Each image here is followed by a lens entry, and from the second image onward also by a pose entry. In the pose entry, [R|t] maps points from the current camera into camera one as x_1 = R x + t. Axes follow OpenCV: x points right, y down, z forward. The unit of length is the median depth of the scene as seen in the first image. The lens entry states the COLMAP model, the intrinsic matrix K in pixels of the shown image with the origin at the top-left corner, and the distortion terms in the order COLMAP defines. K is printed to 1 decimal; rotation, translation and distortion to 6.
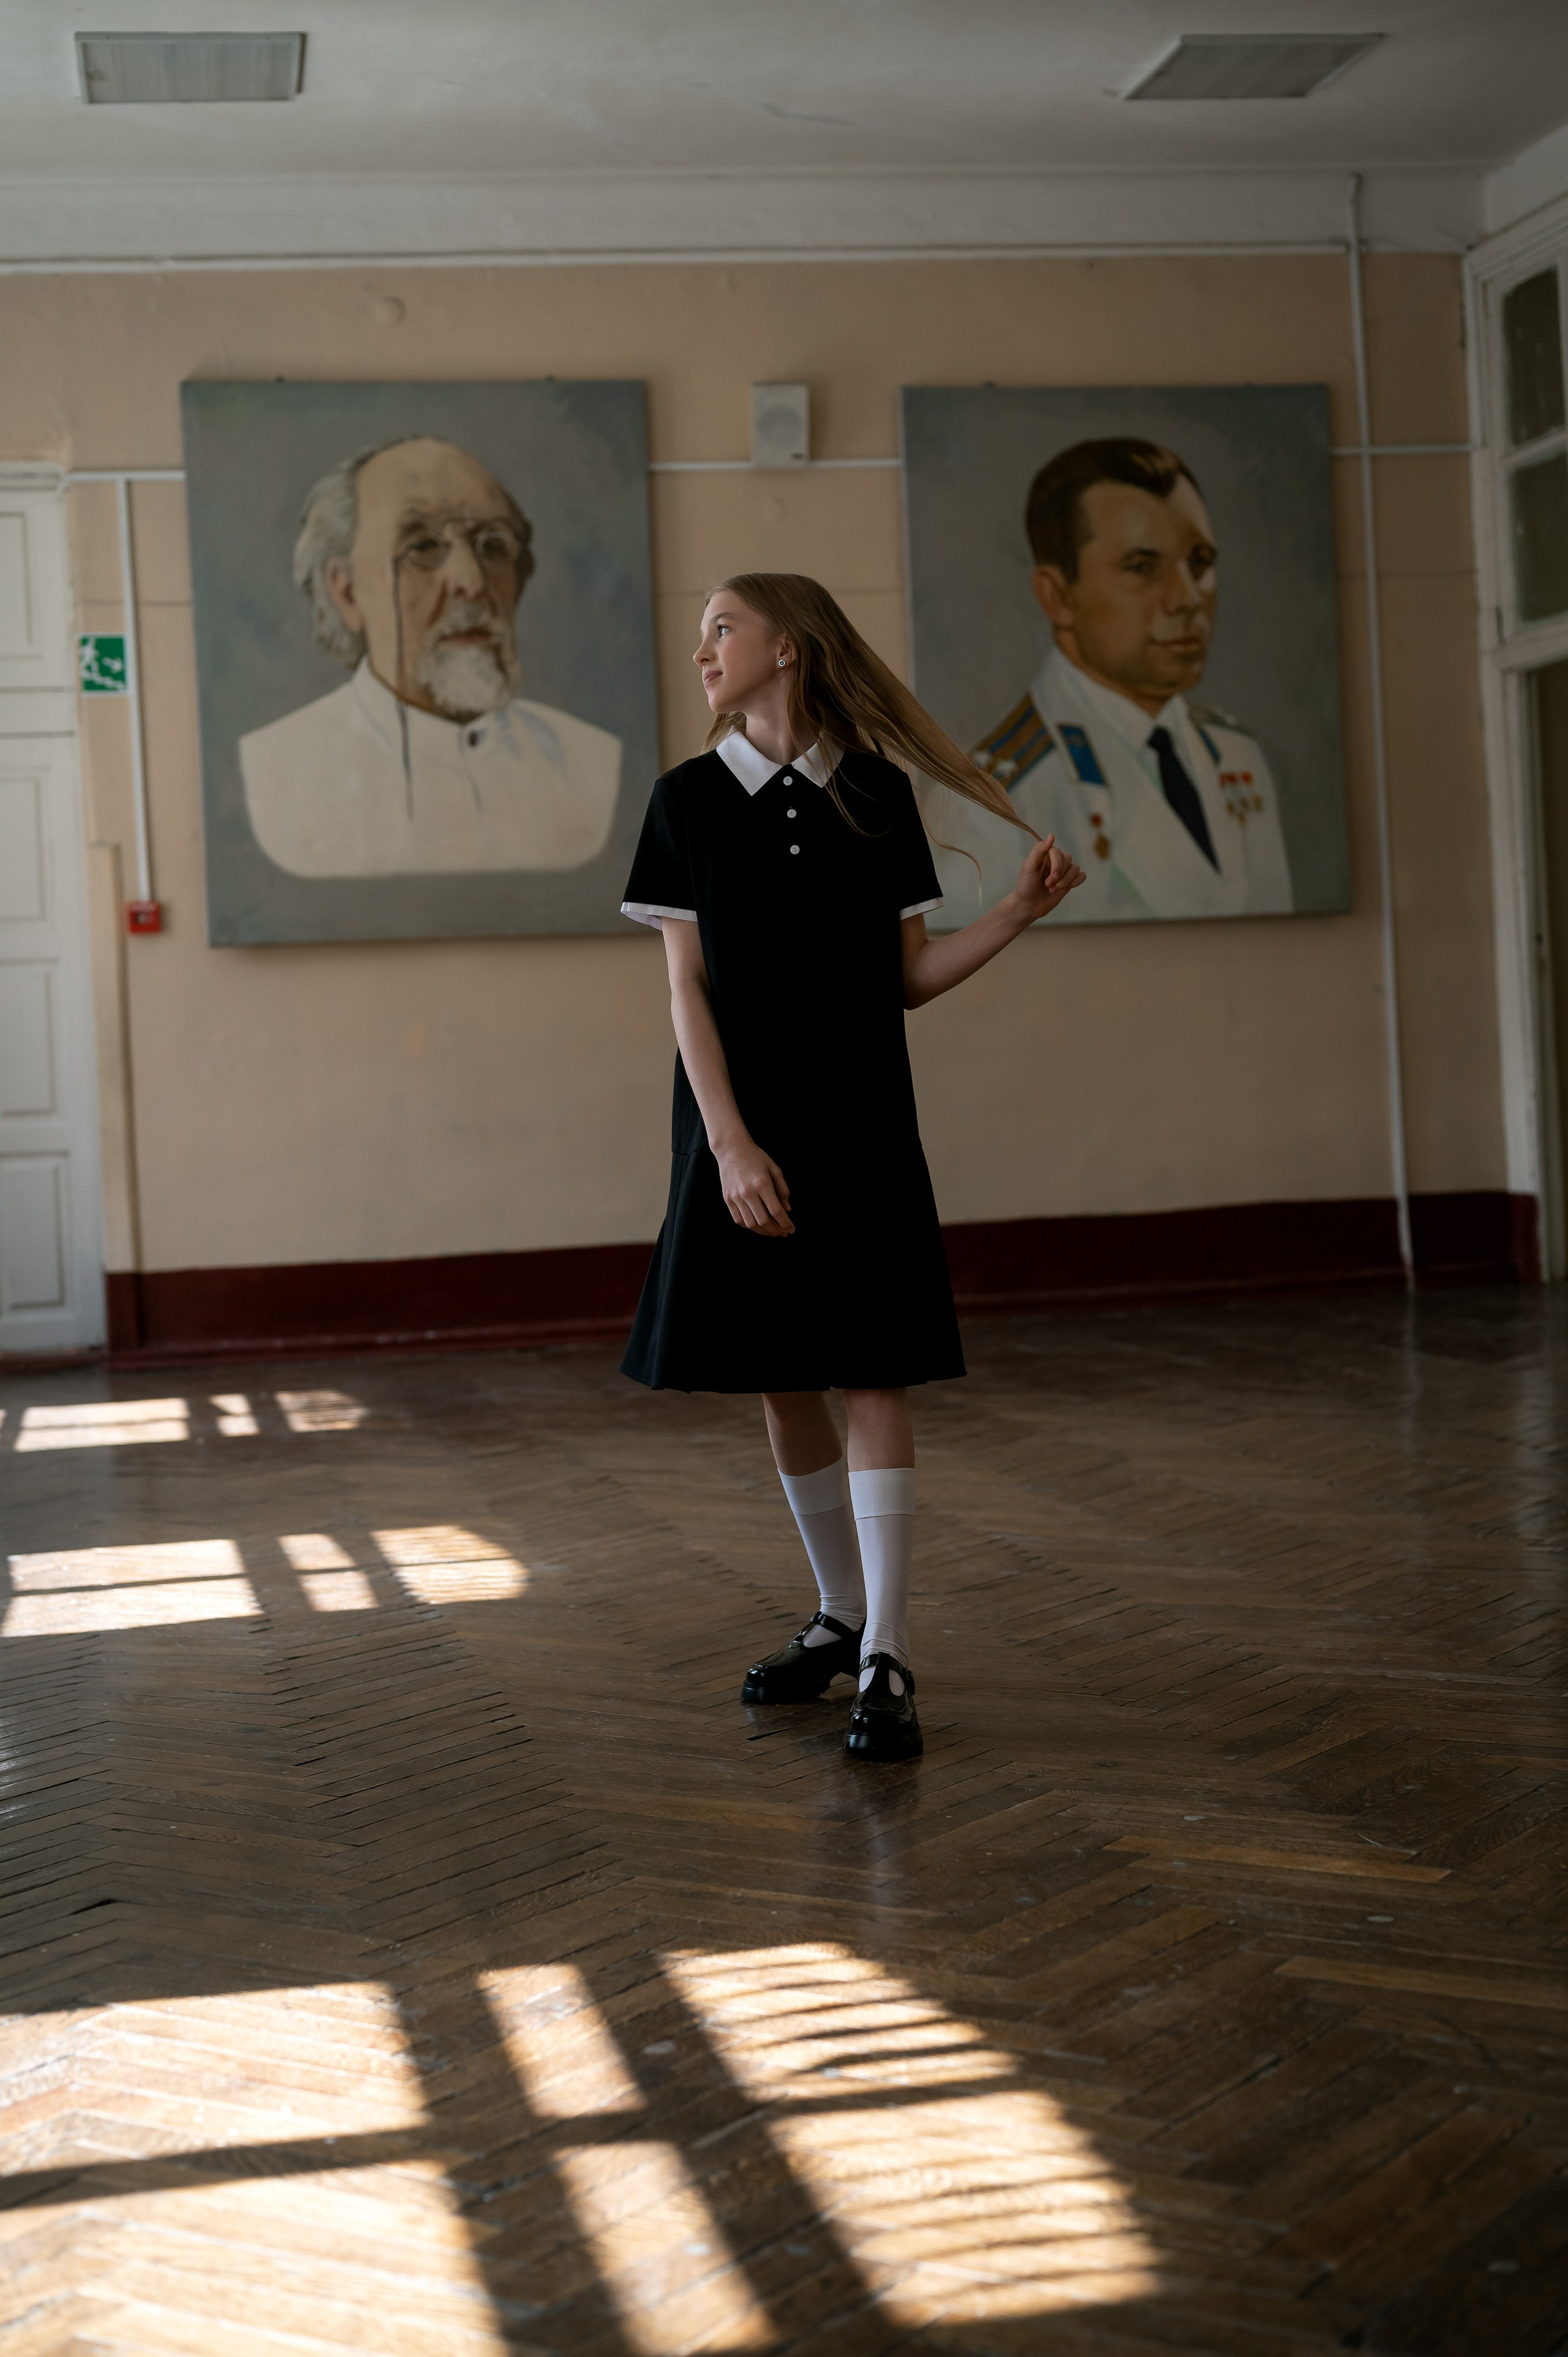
lens RADIAL K [[3320.9, 0, 784.0], [0, 3320.9, 1178.5], [0, 0, 1]] dist [0.022539, -0.021741]
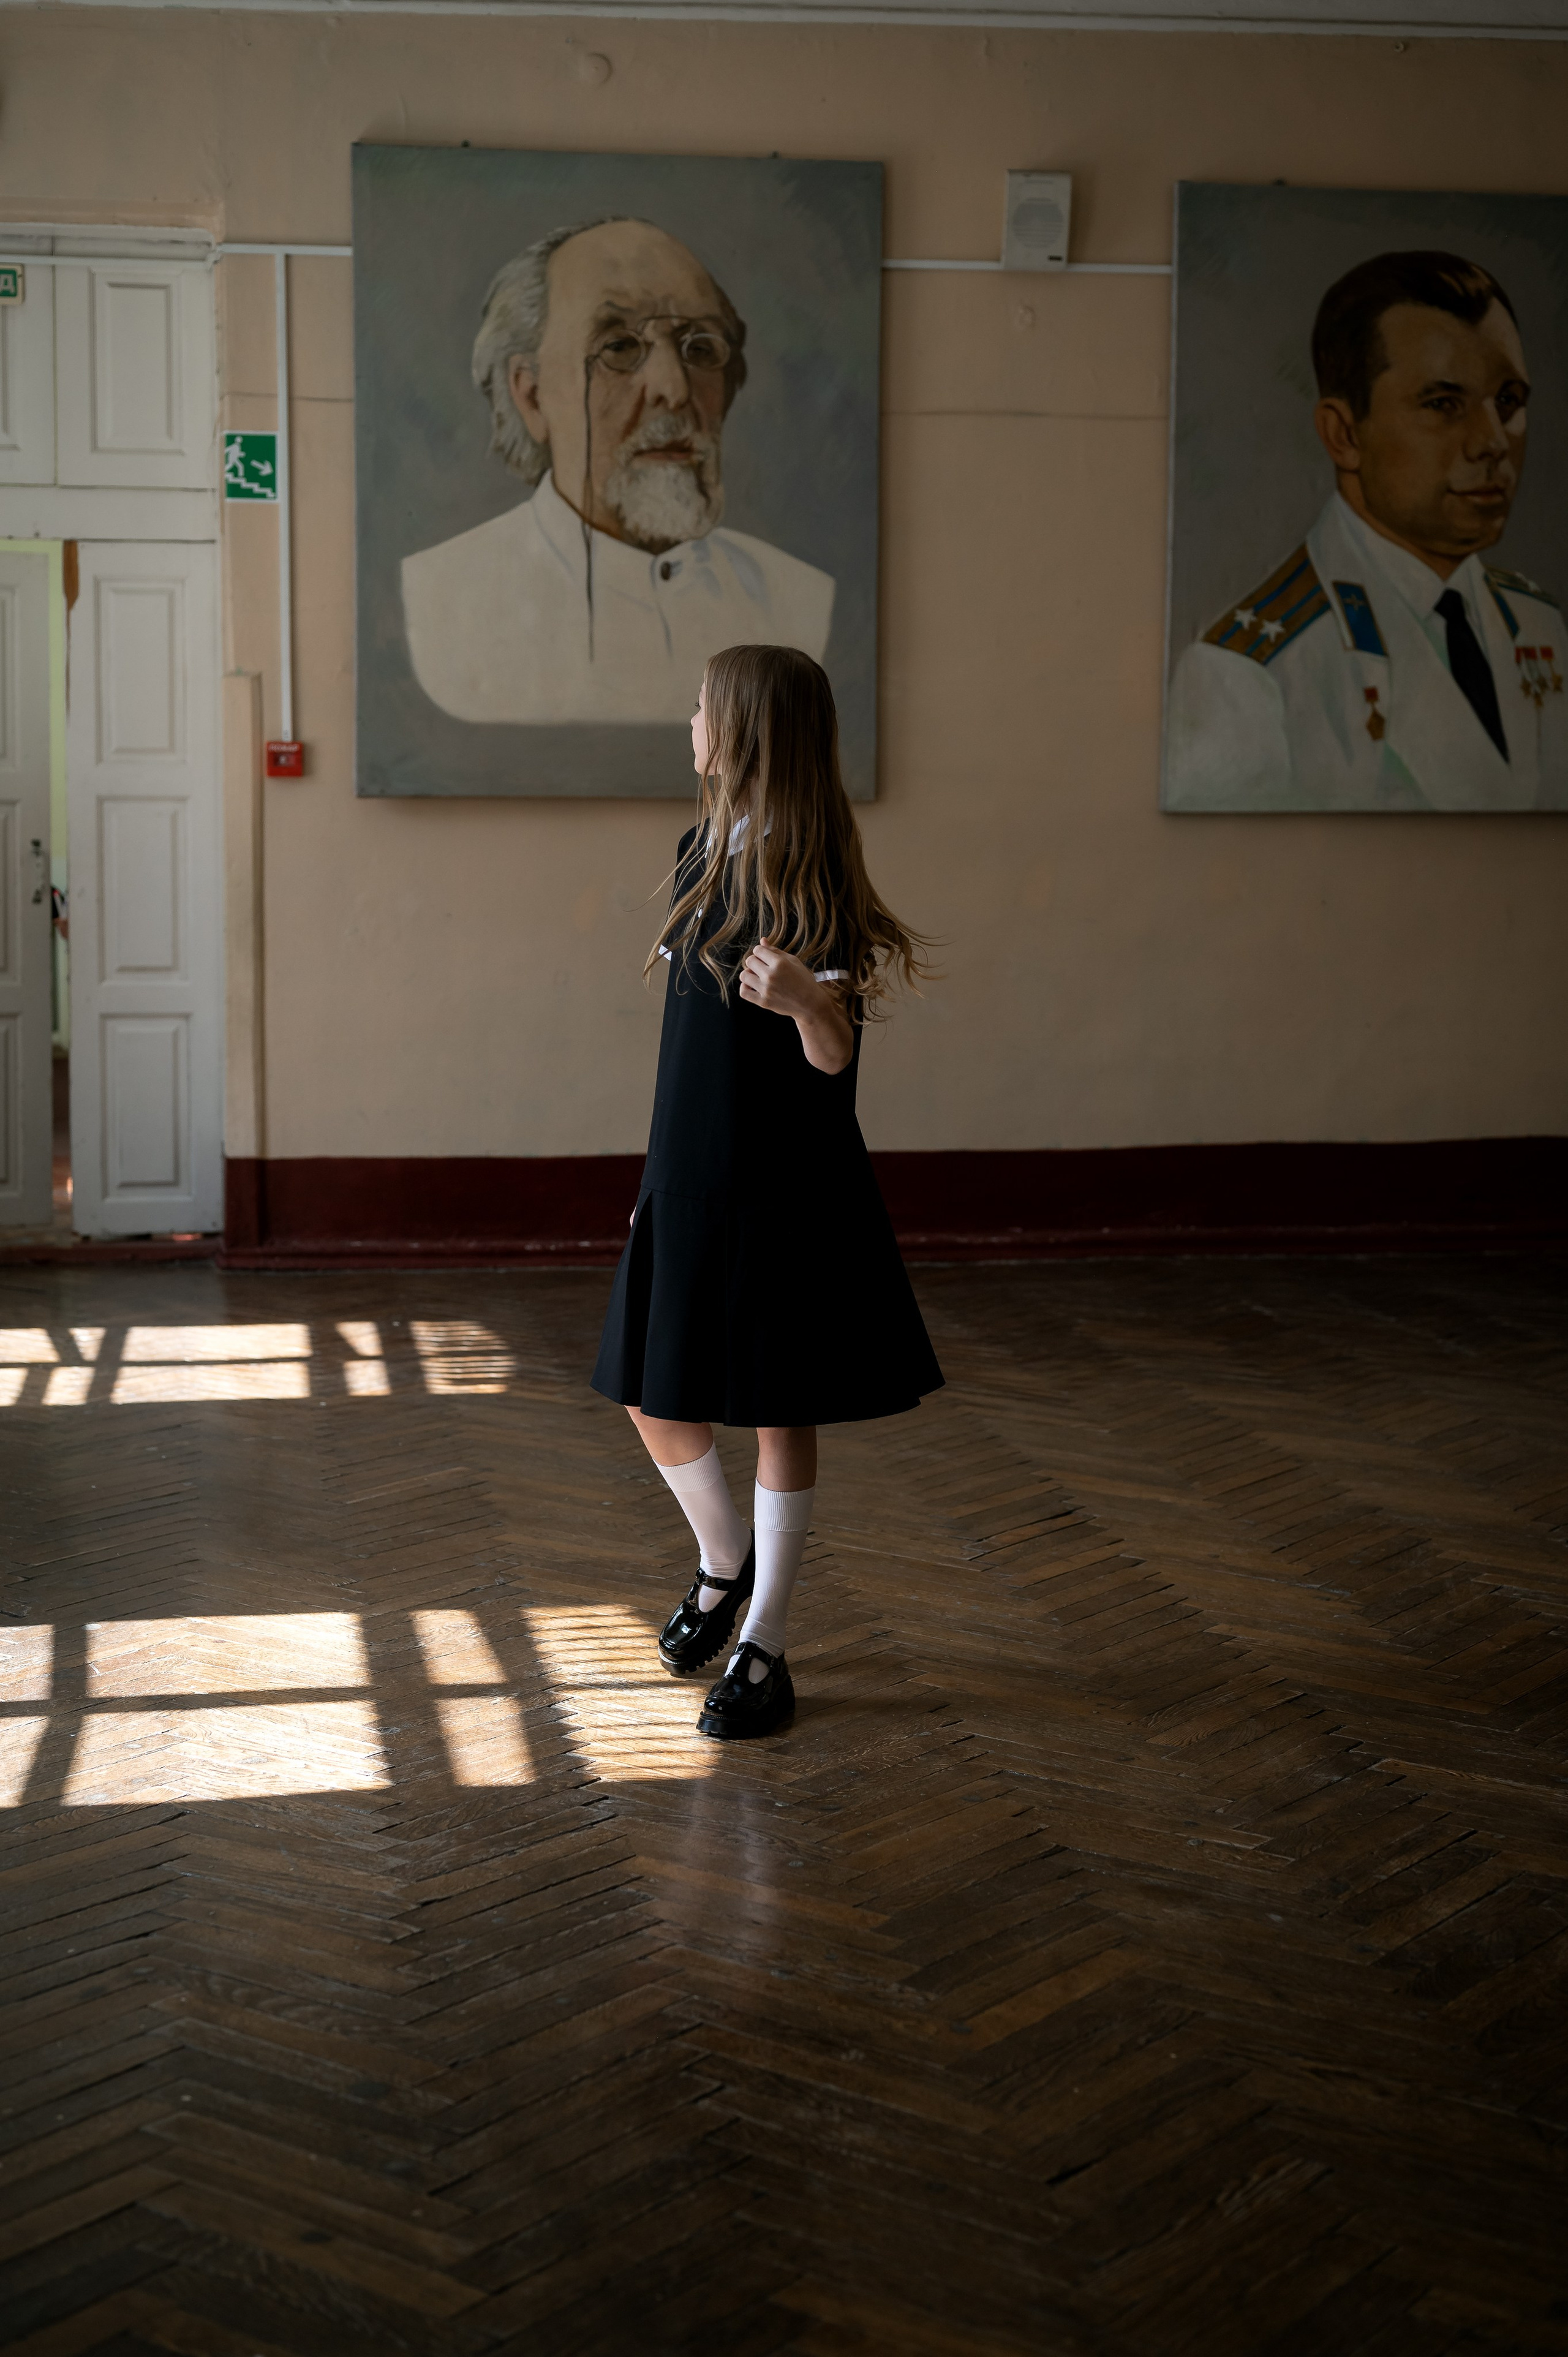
lens RADIAL K [[3328.6, 0, 782.7], [0, 3328.6, 1150.1], [0, 0, 1]] dist [0.014449, 0.014352]
pose [[0.997832, 0.054569, -0.036787, -0.022592], [-0.051888, 0.996178, 0.070269, -0.043907], [0.040481, -0.068208, 0.996850, 0.117474]]
